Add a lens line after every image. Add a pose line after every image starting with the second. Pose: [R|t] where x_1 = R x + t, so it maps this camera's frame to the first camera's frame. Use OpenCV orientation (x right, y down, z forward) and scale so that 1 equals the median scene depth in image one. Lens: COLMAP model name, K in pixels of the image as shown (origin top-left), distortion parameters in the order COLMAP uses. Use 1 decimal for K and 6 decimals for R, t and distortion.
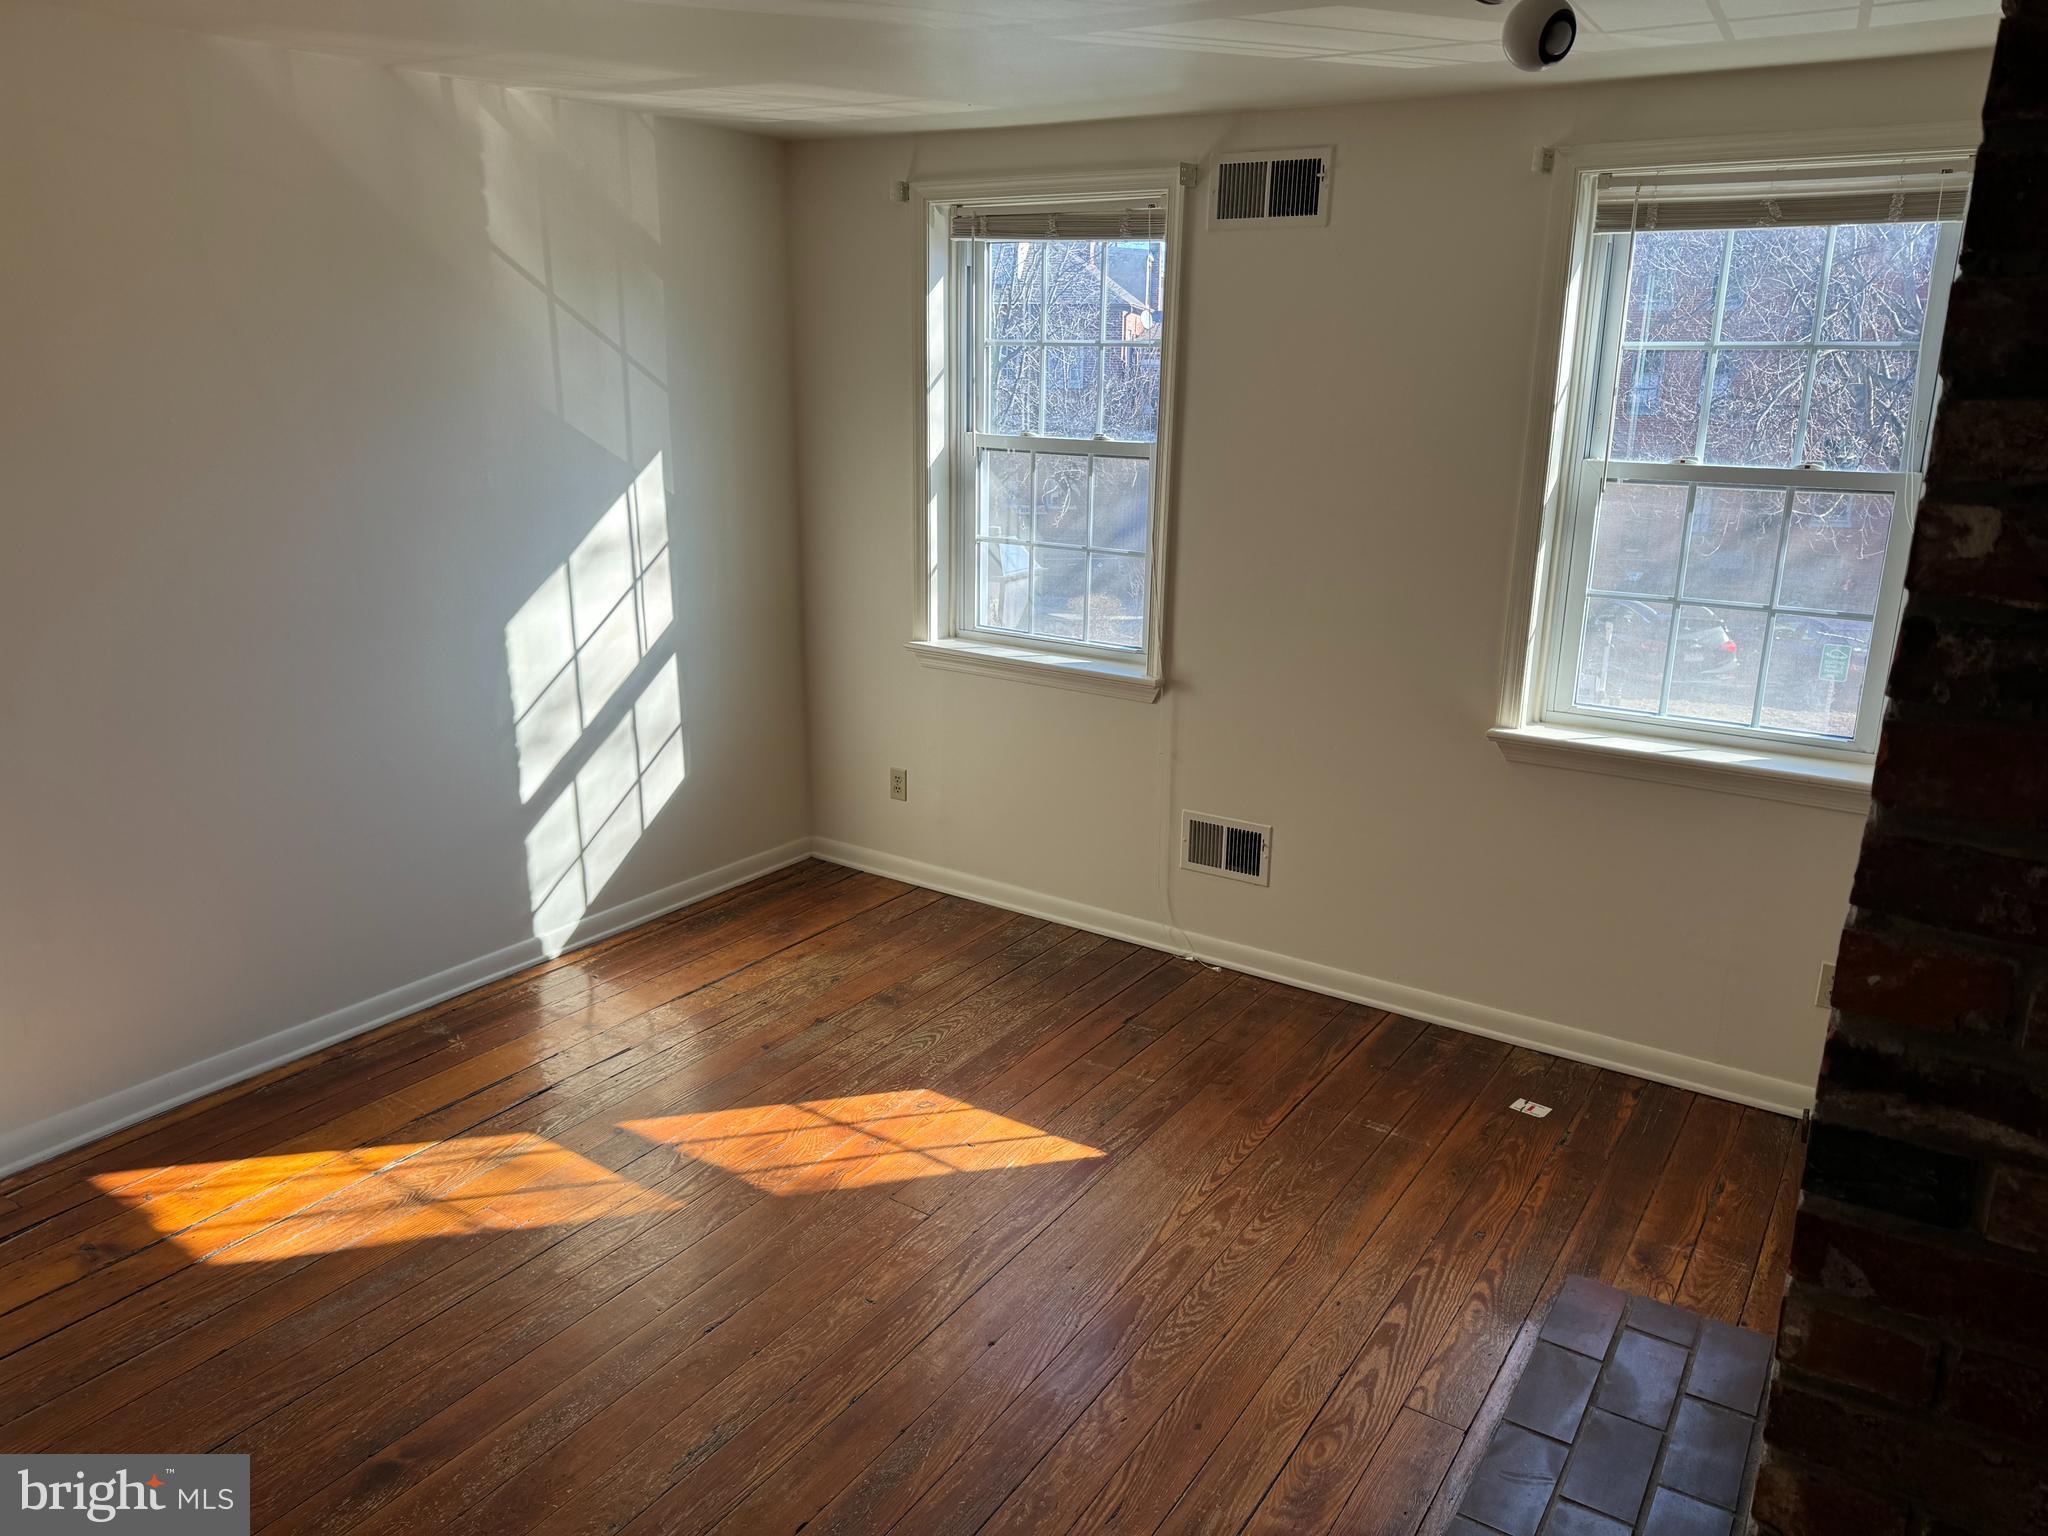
lens RADIAL K [[1417.2, 0, 1008.5], [0, 1417.2, 777.7], [0, 0, 1]] dist [0.069694, -0.094917]
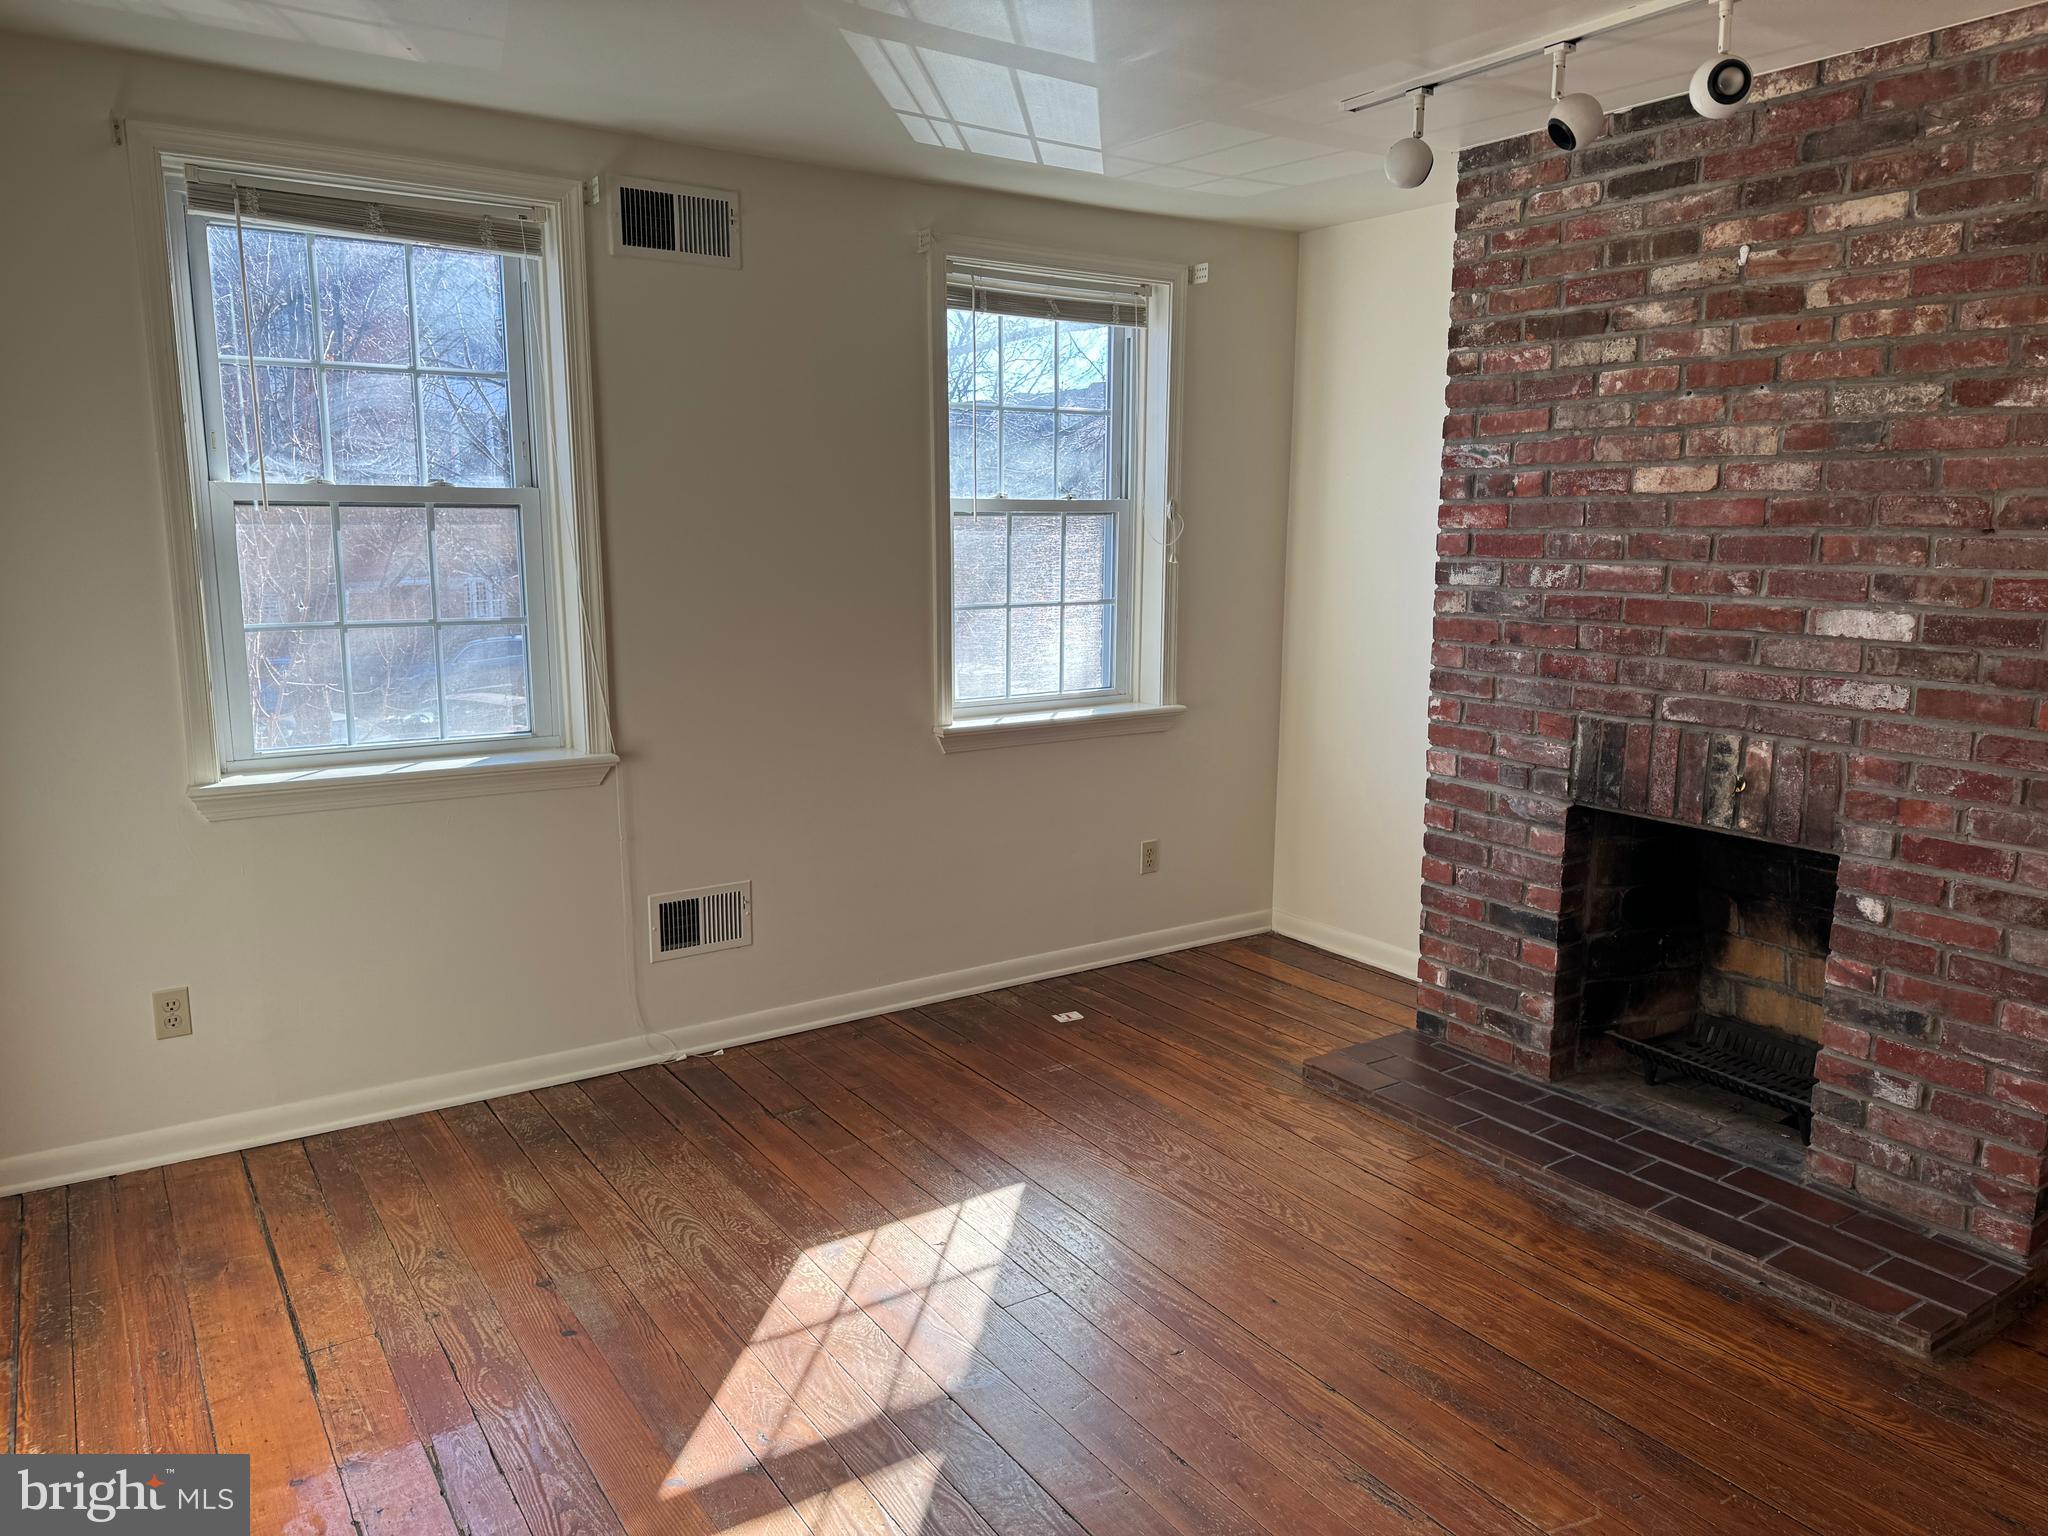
lens RADIAL K [[1417.2, 0, 1076.4], [0, 1417.2, 767.6], [0, 0, 1]] dist [0.069694, -0.094917]
pose [[0.367905, -0.179041, 0.912464, -0.630905], [0.256852, 0.962676, 0.085331, -0.067320], [-0.893685, 0.202975, 0.400160, 0.426178]]
